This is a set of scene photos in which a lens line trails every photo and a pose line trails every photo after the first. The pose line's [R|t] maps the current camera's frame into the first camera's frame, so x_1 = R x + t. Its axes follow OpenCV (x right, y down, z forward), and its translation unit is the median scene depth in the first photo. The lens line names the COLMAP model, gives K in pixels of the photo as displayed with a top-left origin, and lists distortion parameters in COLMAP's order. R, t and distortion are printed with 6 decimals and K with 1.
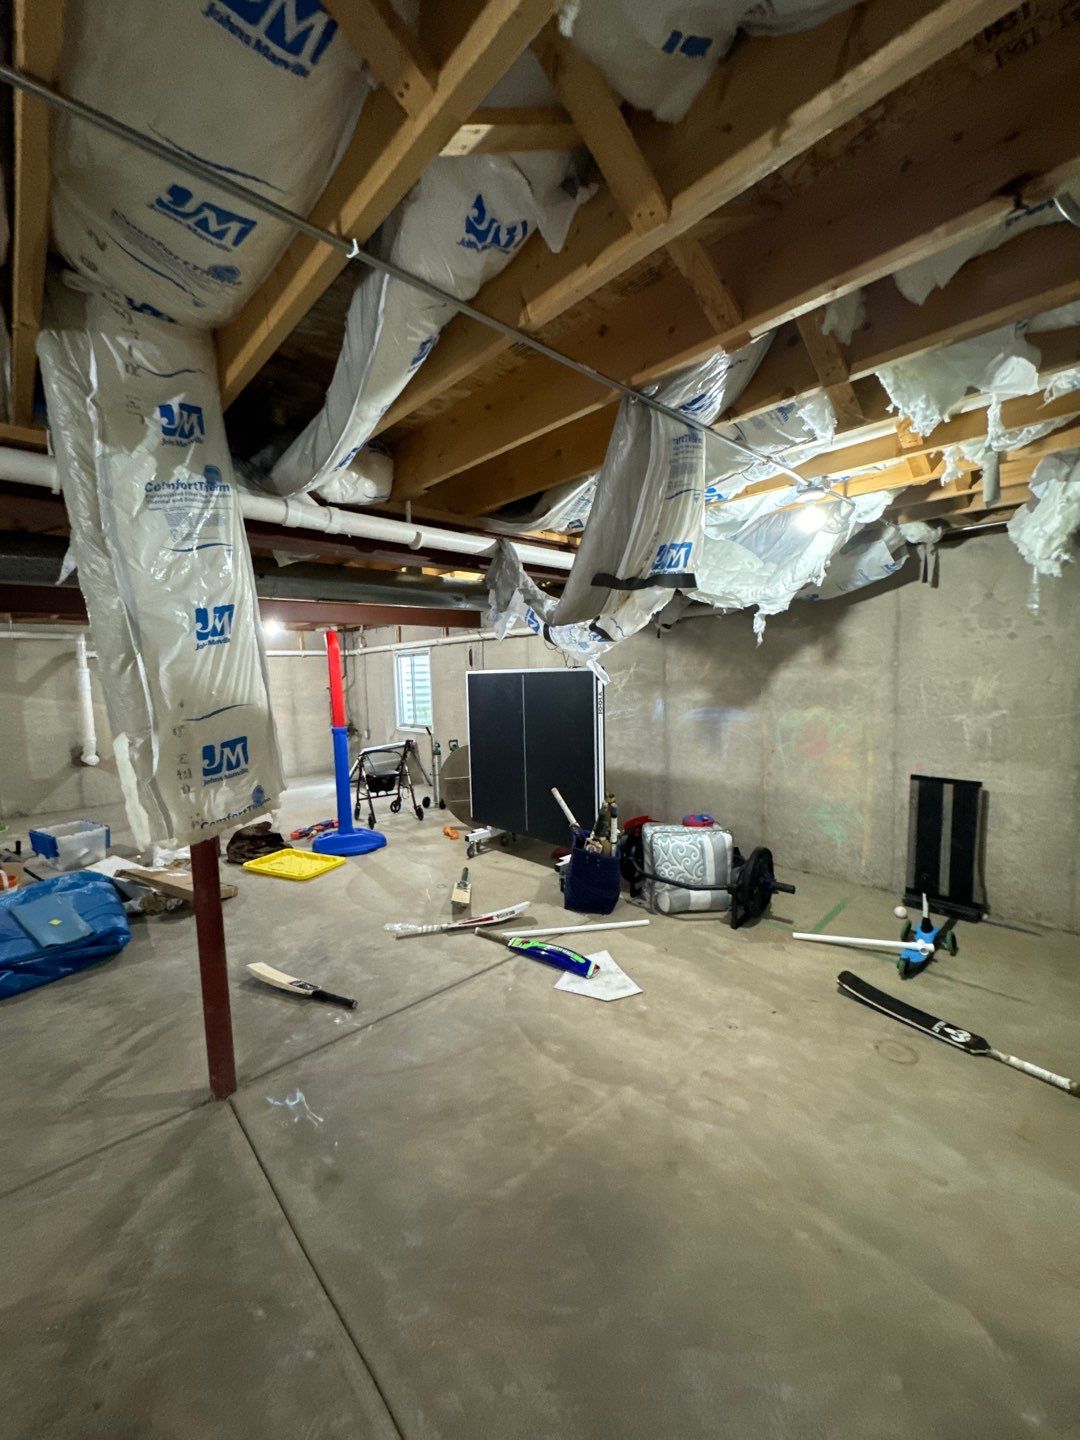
lens RADIAL K [[573.1, 0, 540.0], [0, 573.1, 720.0], [0, 0, 1]] dist [-0.001805, 0.000000]
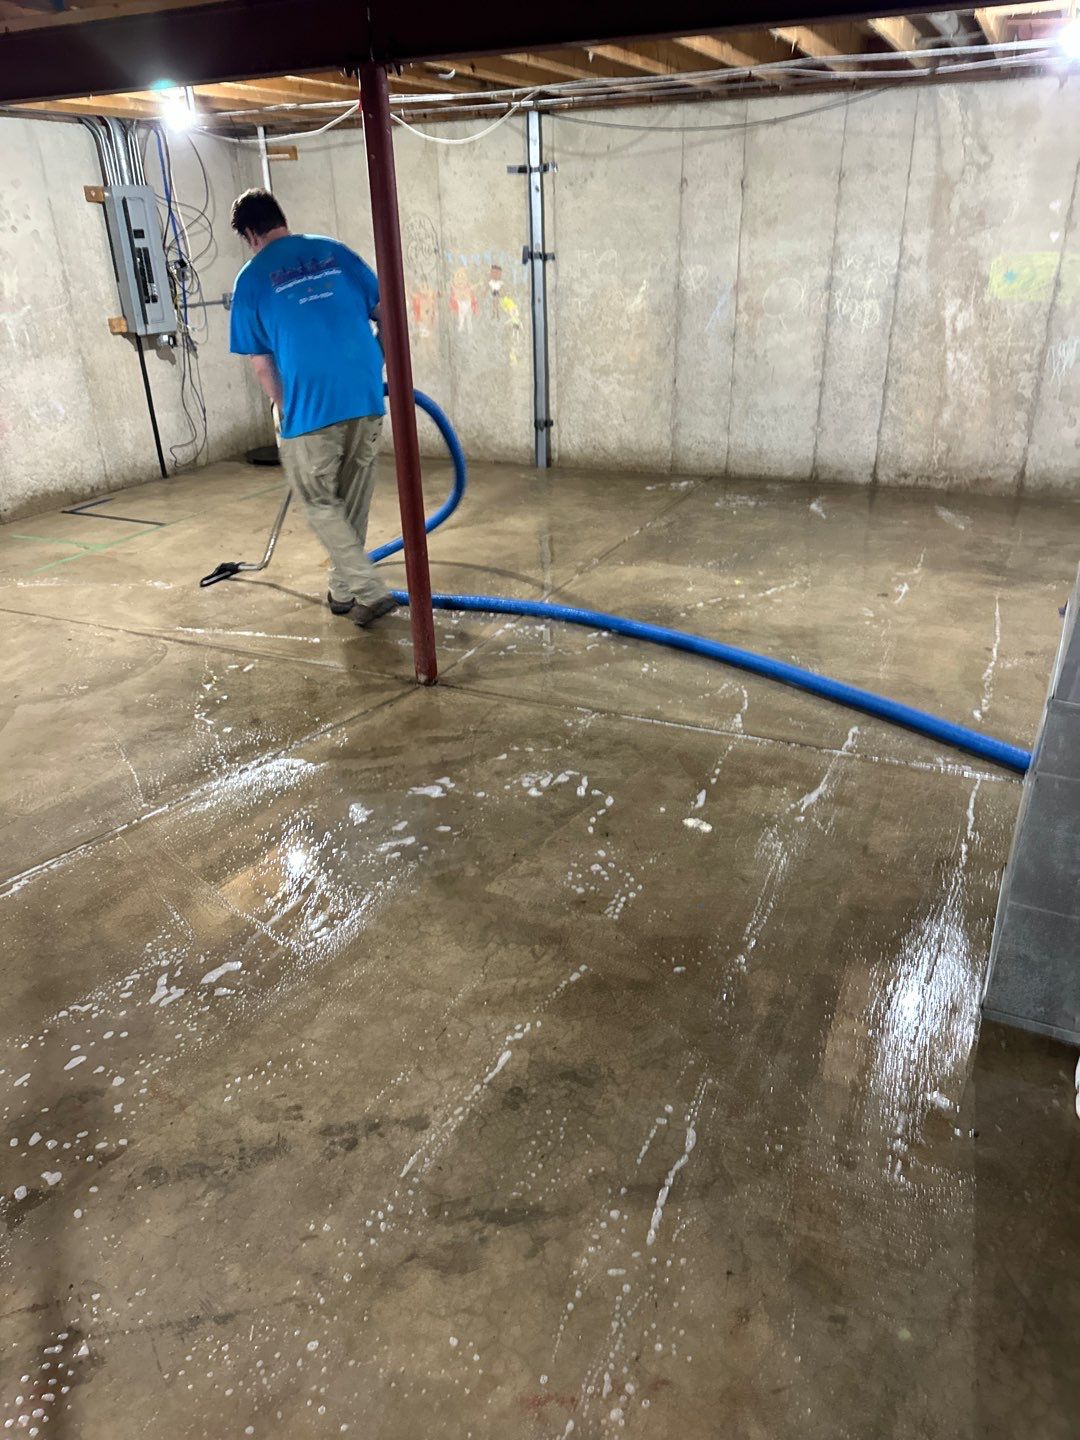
lens RADIAL K [[1032.8, 0, 540.0], [0, 1032.8, 720.0], [0, 0, 1]] dist [0.043603, -0.059202]
pose [[-0.371963, -0.363648, 0.854051, -1.422291], [0.117423, 0.894244, 0.431902, -0.050362], [-0.920790, 0.260937, -0.289925, 0.862855]]
